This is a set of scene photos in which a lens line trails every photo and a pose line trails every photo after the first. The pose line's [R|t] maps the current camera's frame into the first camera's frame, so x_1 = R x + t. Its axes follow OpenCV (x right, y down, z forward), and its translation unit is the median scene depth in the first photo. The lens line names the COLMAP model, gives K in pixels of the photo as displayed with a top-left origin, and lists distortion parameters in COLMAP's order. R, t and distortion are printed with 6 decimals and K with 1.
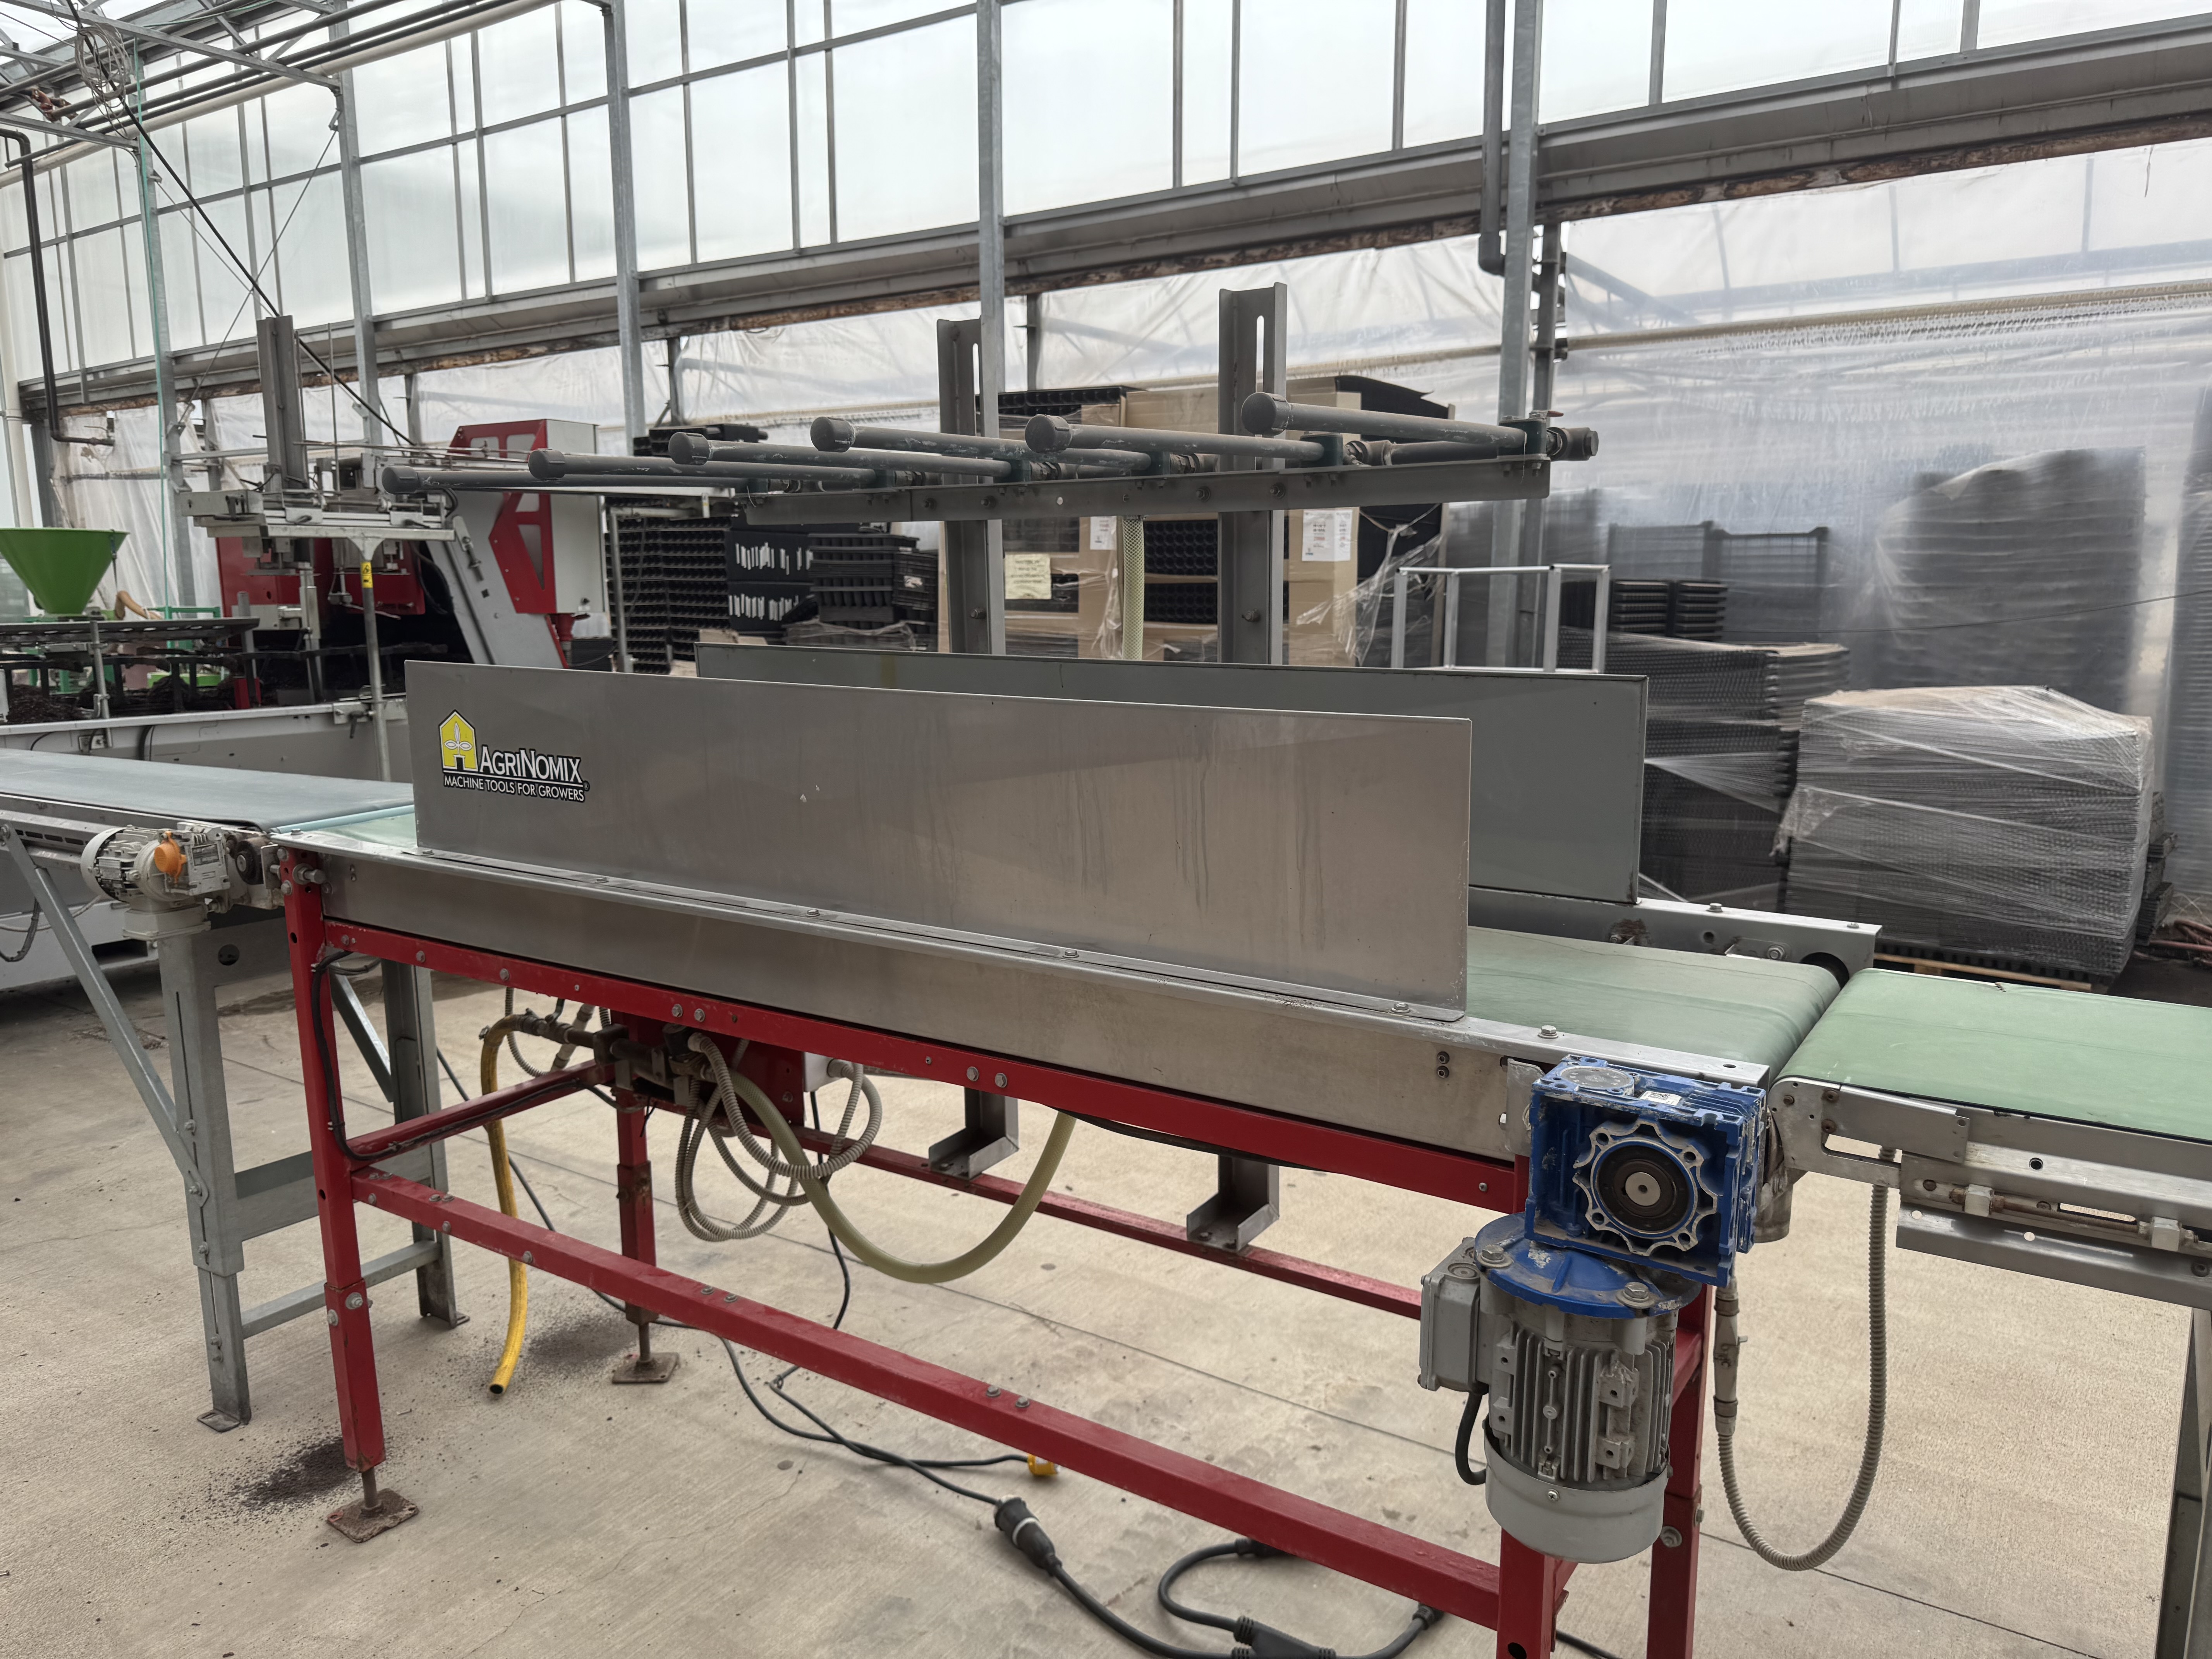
lens RADIAL K [[1577.9, 0, 1113.3], [0, 1577.9, 840.3], [0, 0, 1]] dist [0.032574, -0.040660]
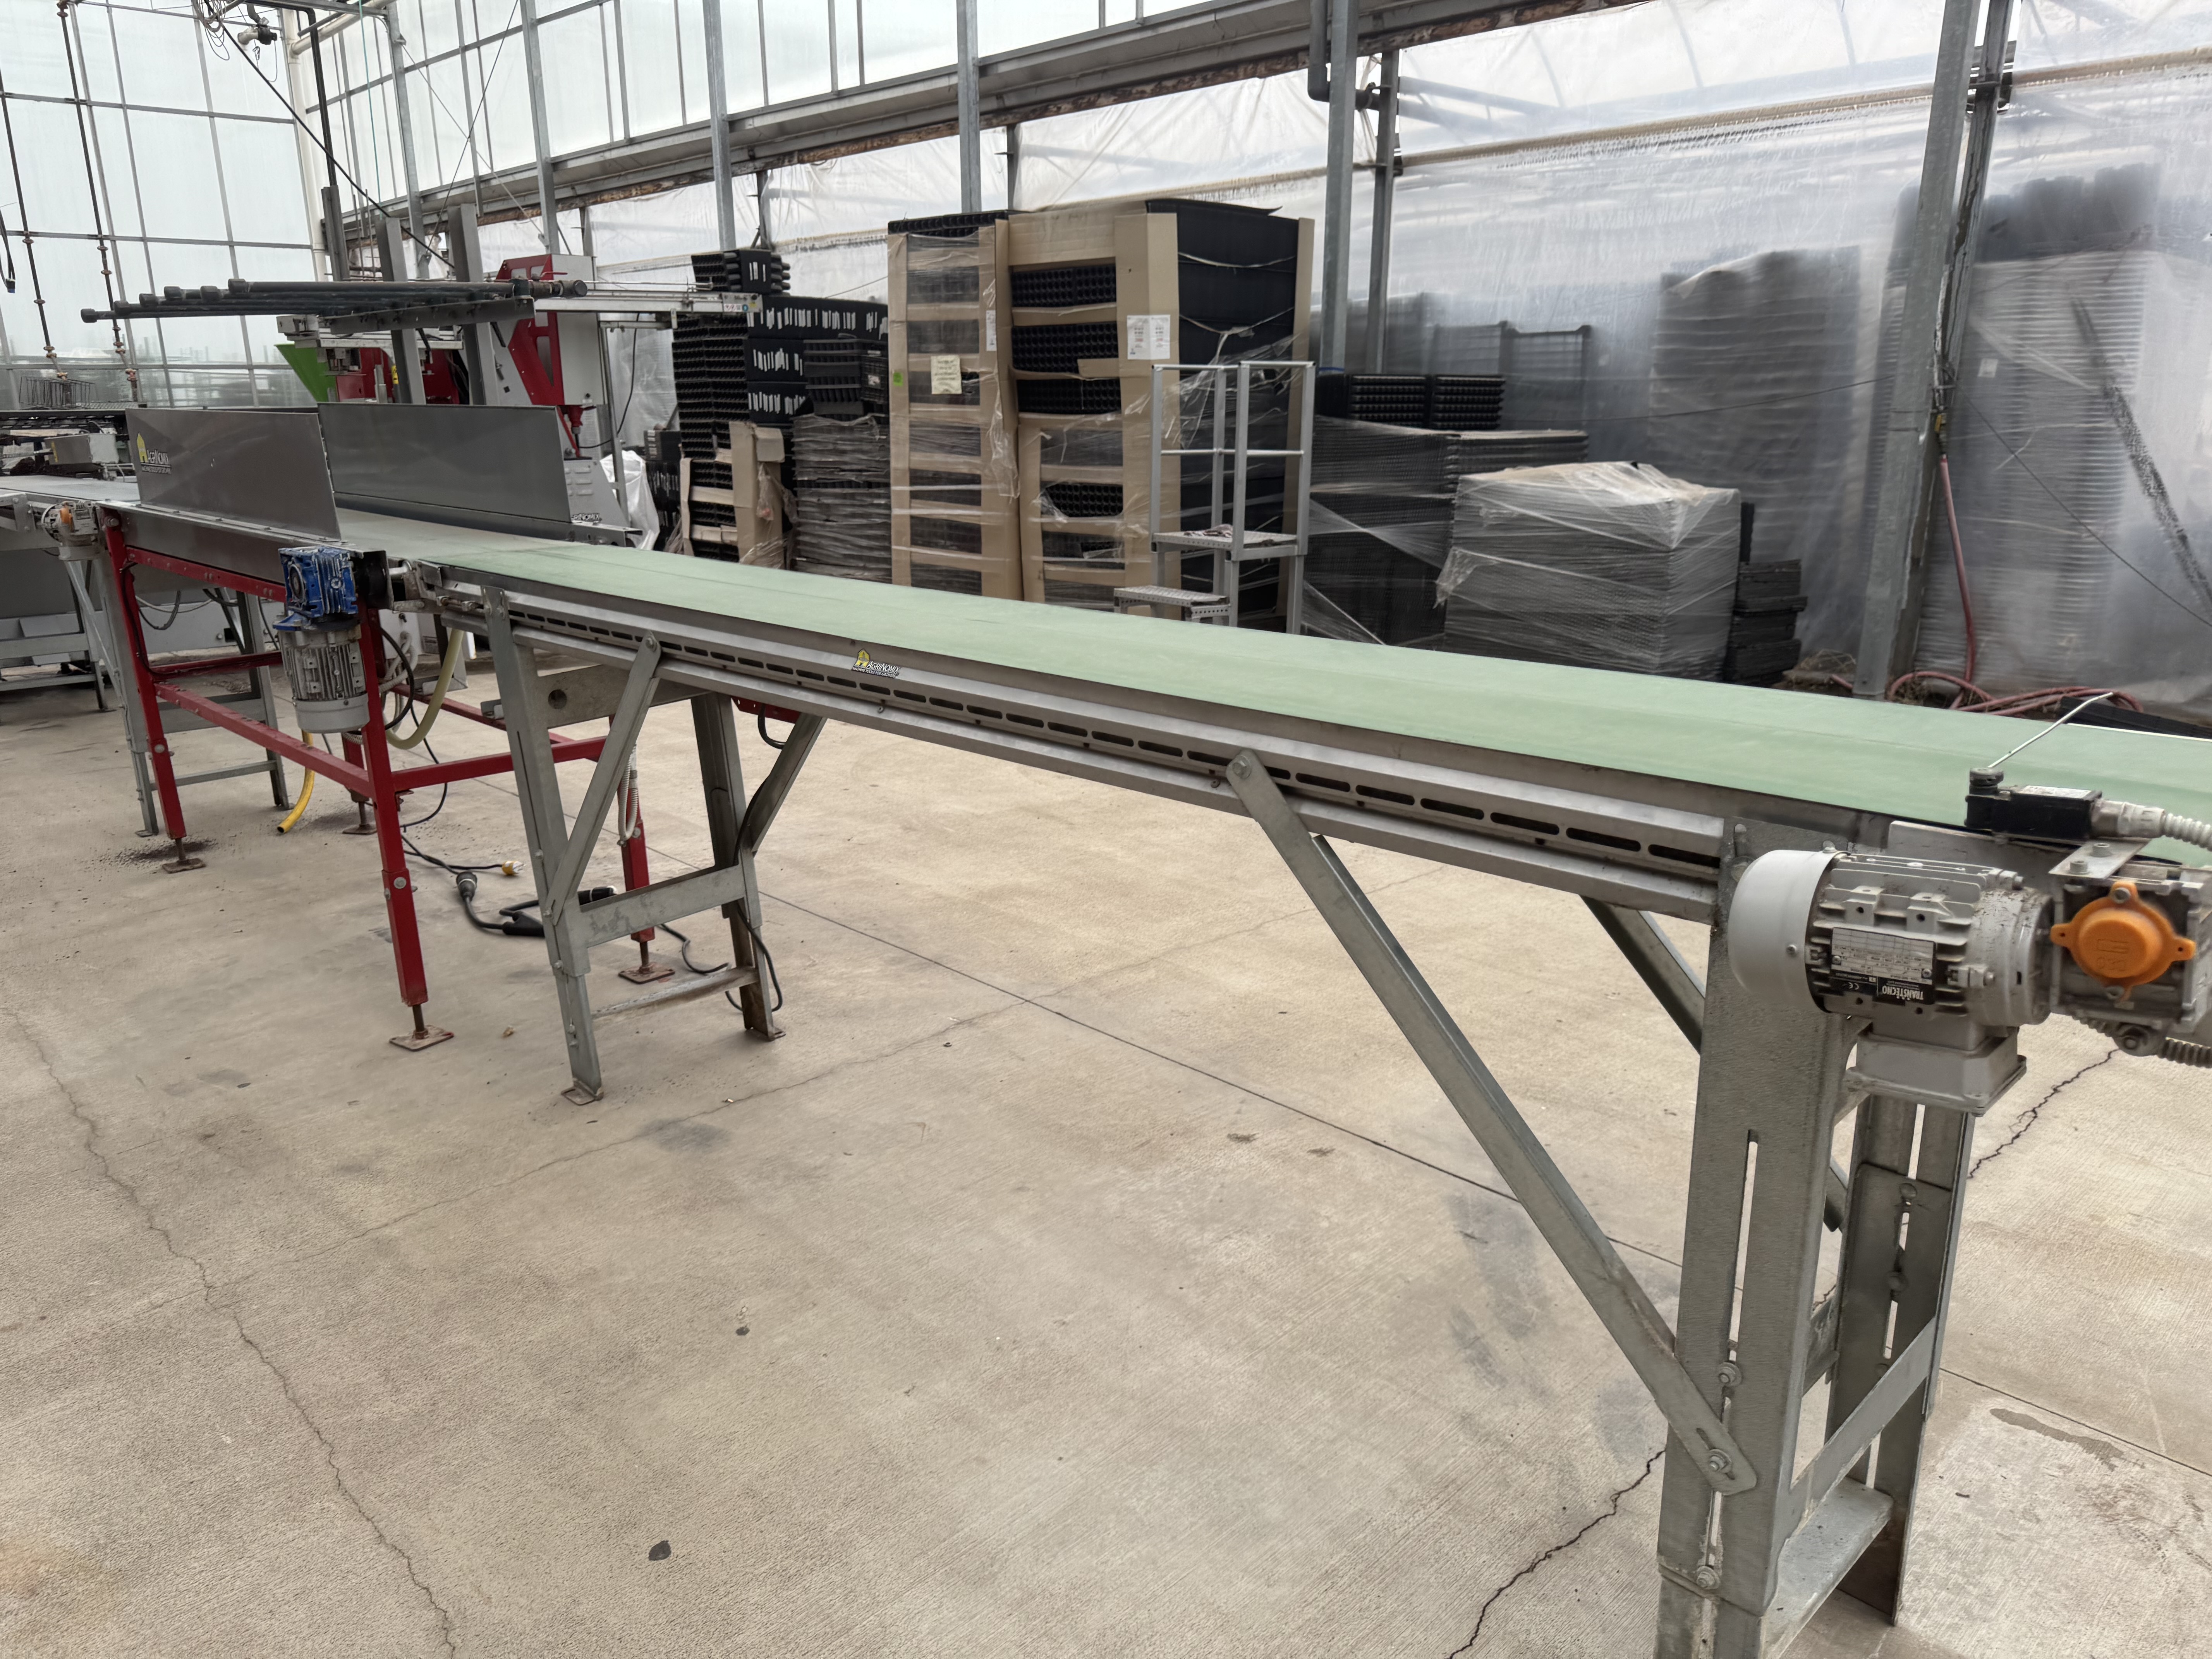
lens RADIAL K [[1577.9, 0, 1042.3], [0, 1577.9, 829.8], [0, 0, 1]] dist [0.032574, -0.040660]
pose [[0.972049, 0.057418, -0.227648, 0.281876], [-0.031626, 0.992819, 0.115368, 0.034178], [0.232637, -0.104944, 0.966885, -0.180990]]
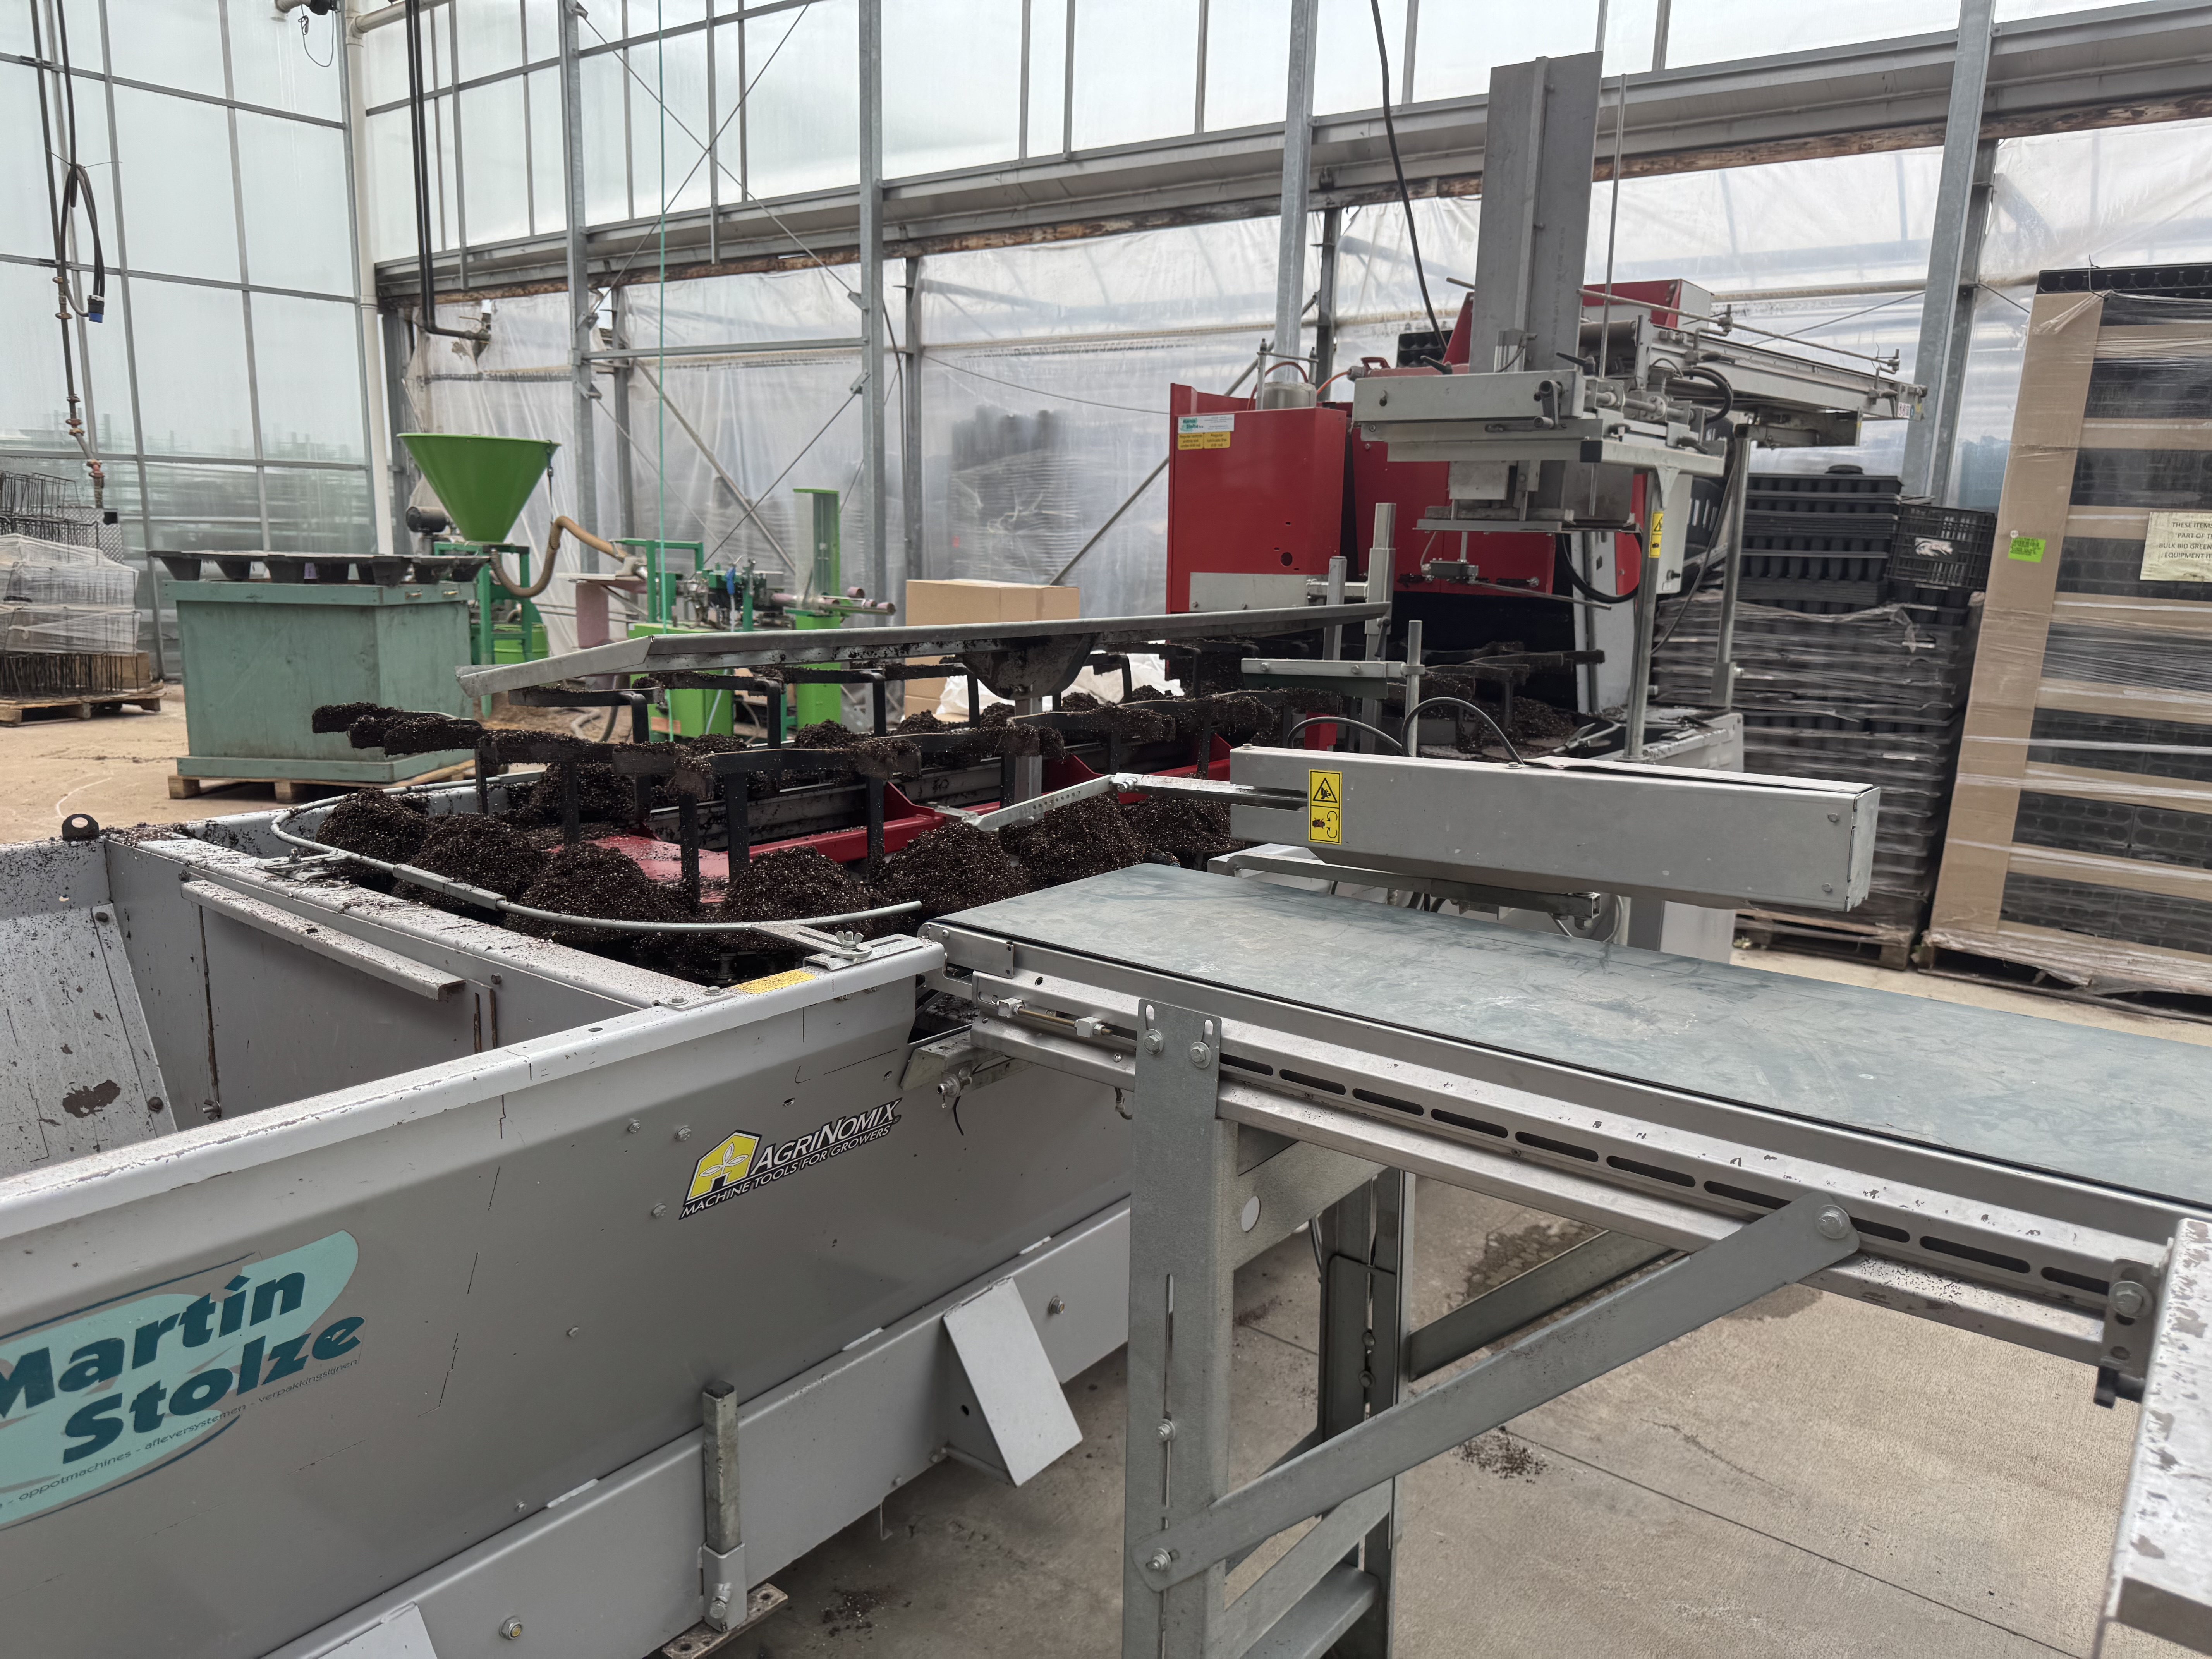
lens RADIAL K [[1577.9, 0, 1129.8], [0, 1577.9, 857.2], [0, 0, 1]] dist [0.032574, -0.040660]
pose [[0.997289, 0.047497, -0.056198, -0.402902], [-0.045022, 0.997994, 0.044513, -0.042424], [0.058200, -0.041863, 0.997427, 0.274291]]
